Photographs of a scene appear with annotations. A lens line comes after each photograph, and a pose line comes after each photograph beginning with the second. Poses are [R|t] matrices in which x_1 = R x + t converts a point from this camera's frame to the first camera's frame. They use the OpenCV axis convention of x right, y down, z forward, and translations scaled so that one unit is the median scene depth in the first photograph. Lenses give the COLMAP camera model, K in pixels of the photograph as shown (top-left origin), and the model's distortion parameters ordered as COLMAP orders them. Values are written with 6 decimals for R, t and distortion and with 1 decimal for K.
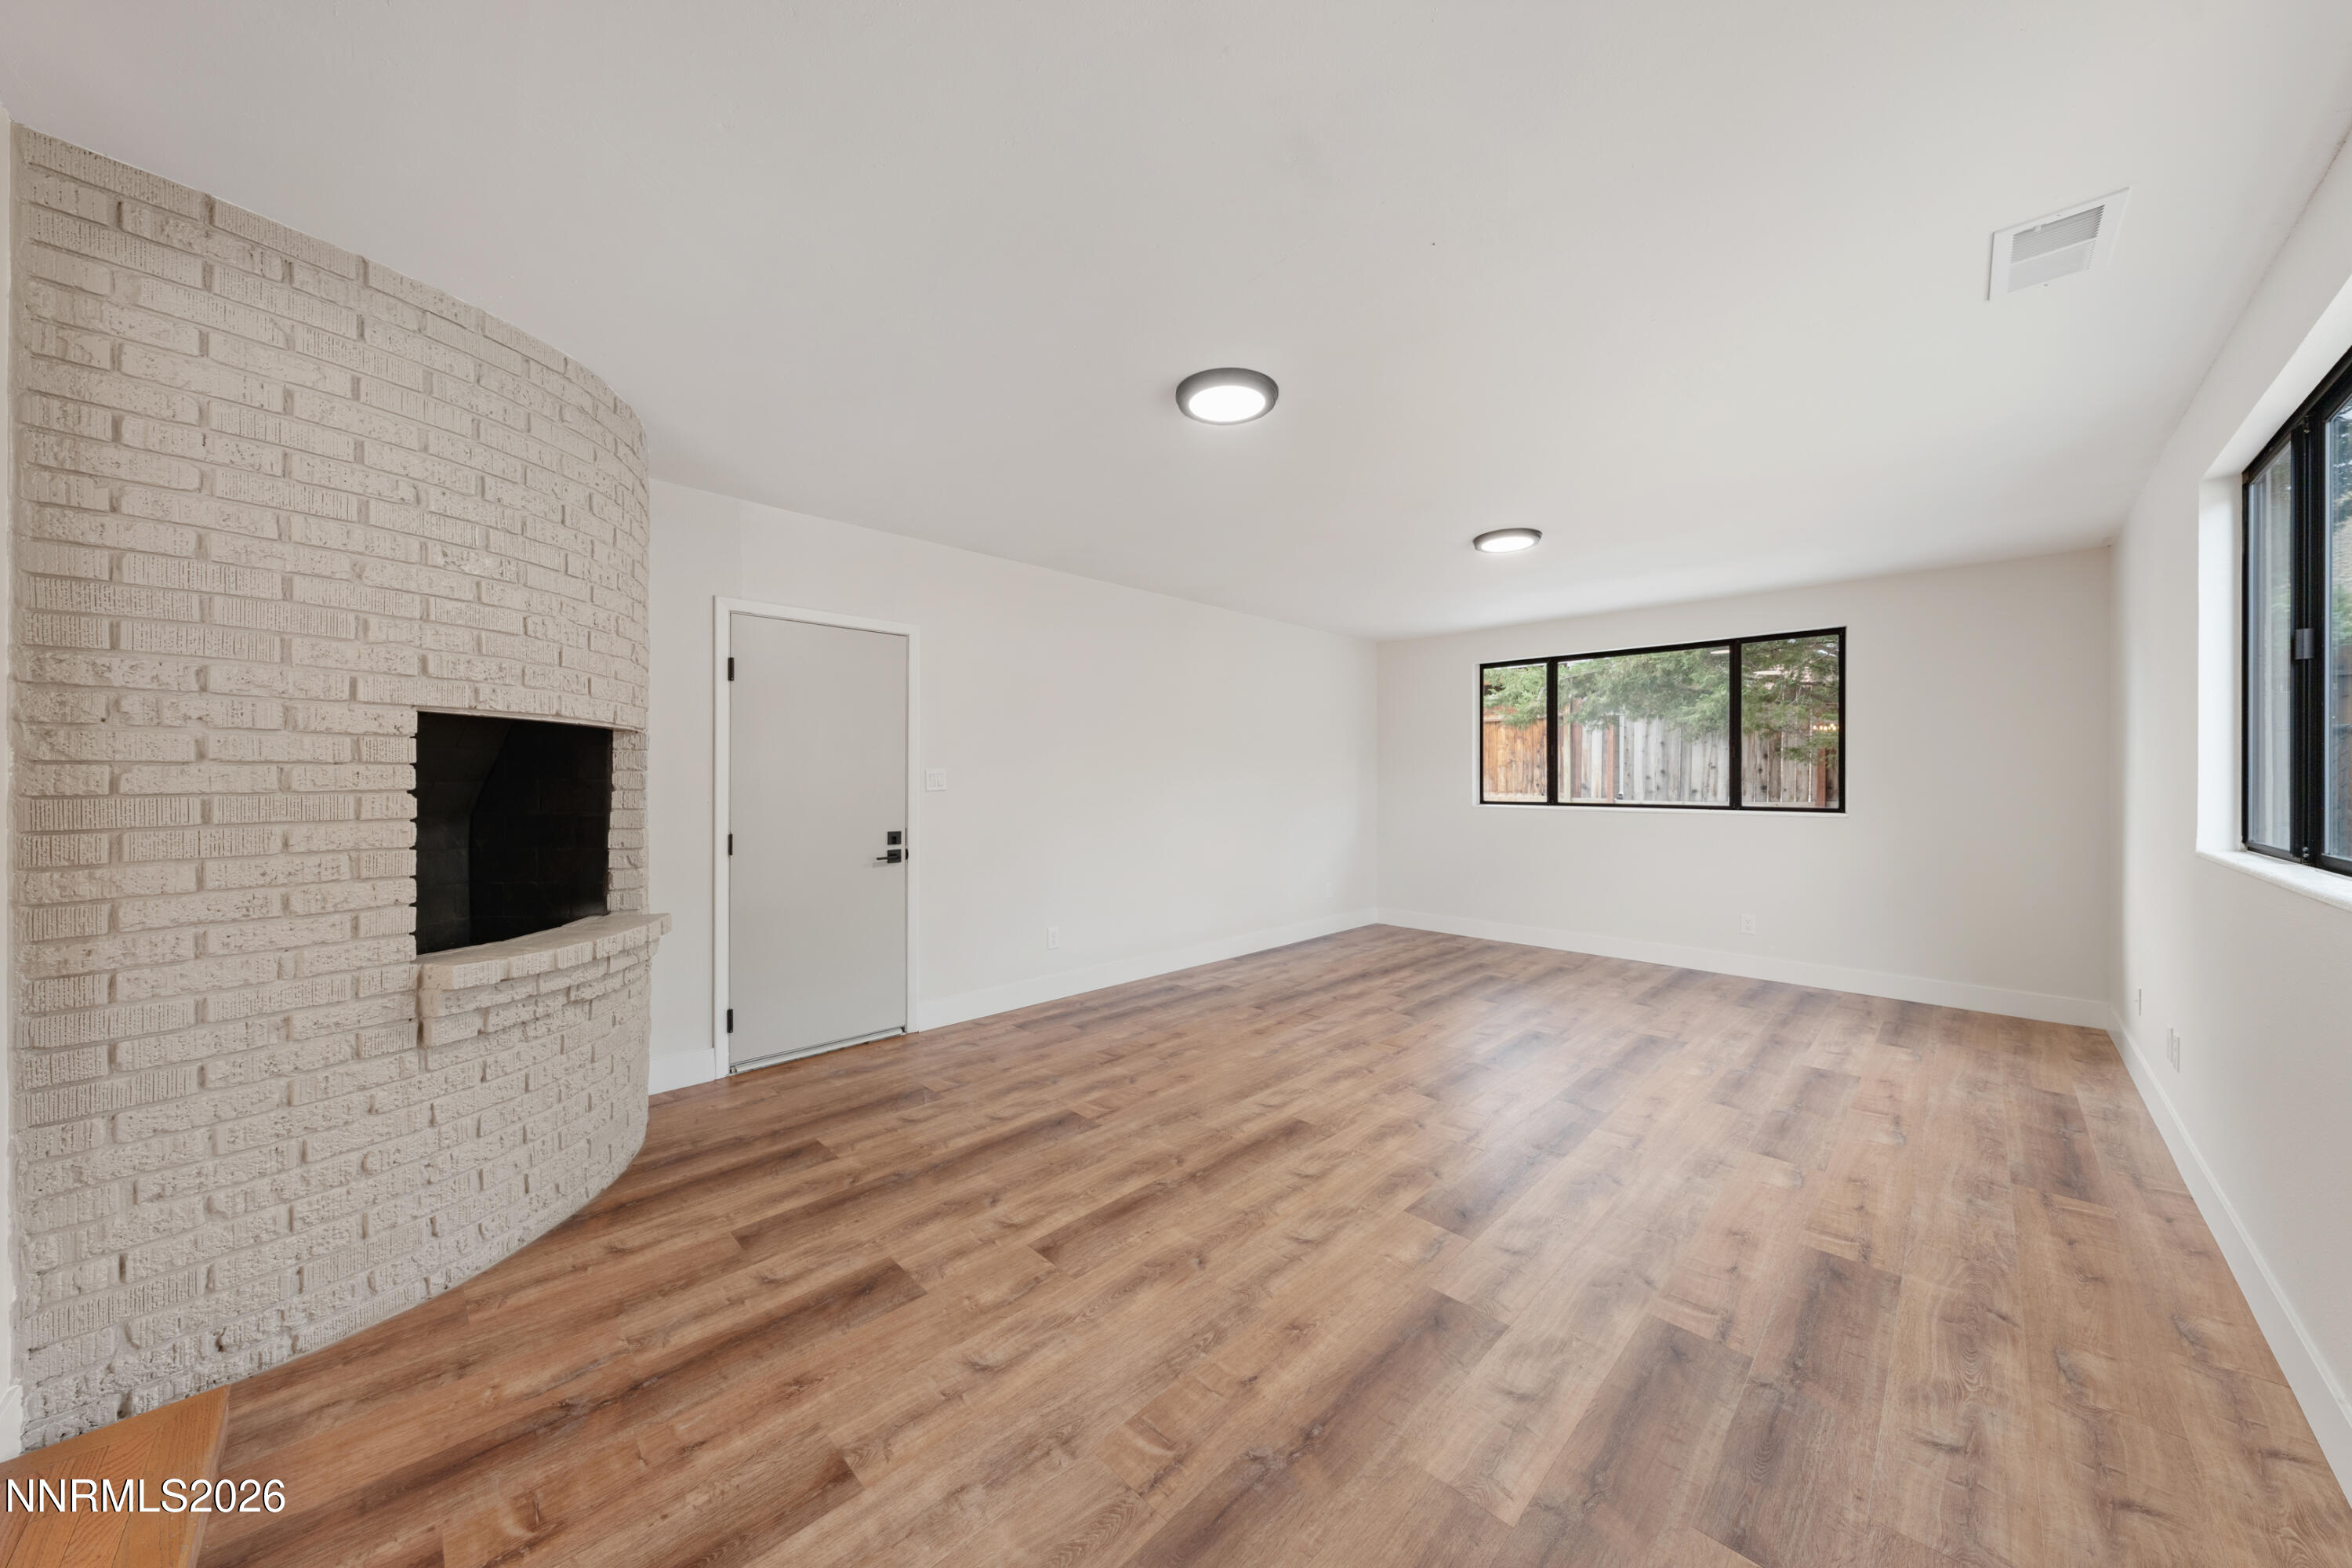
lens RADIAL K [[804.4, 0, 1176.0], [0, 804.4, 779.8], [0, 0, 1]] dist [0.000530, 0.000045]
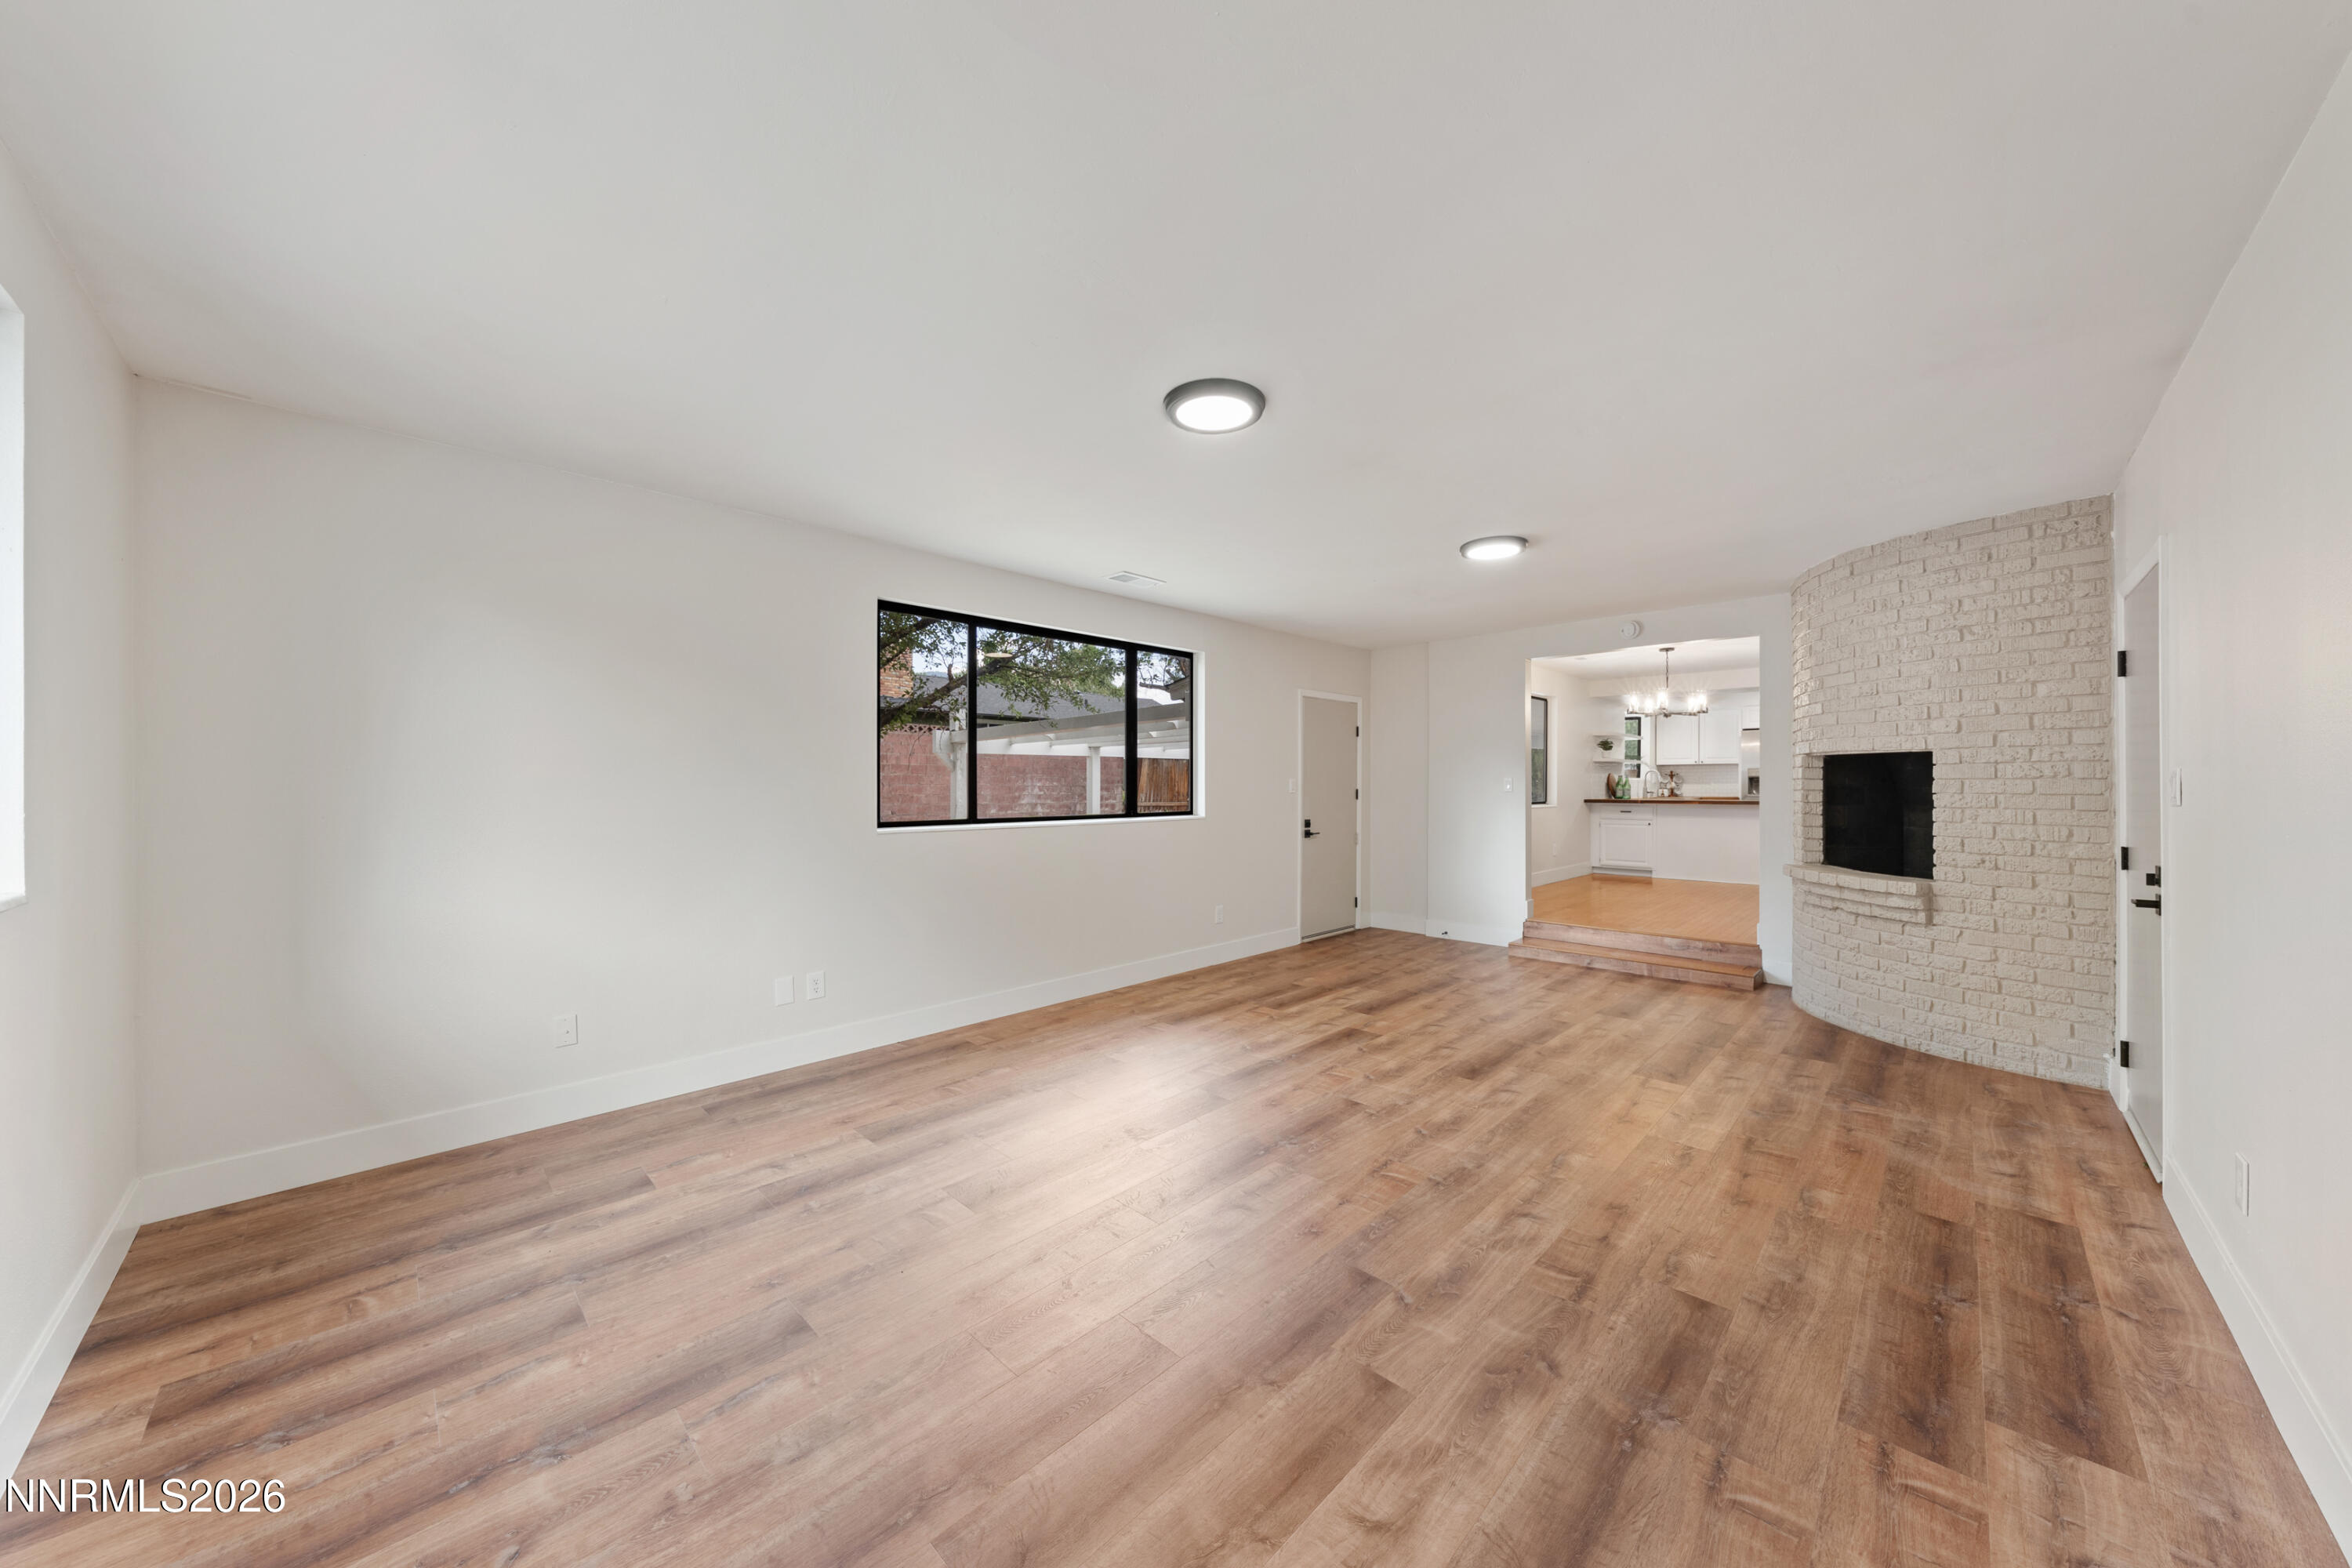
lens RADIAL K [[804.4, 0, 1166.0], [0, 804.4, 783.8], [0, 0, 1]] dist [0.000530, 0.000045]
pose [[-0.999999, -0.000921, 0.000843, 0.571775], [-0.000919, 0.999998, 0.001720, -0.005272], [-0.000845, 0.001719, -0.999998, 2.080959]]
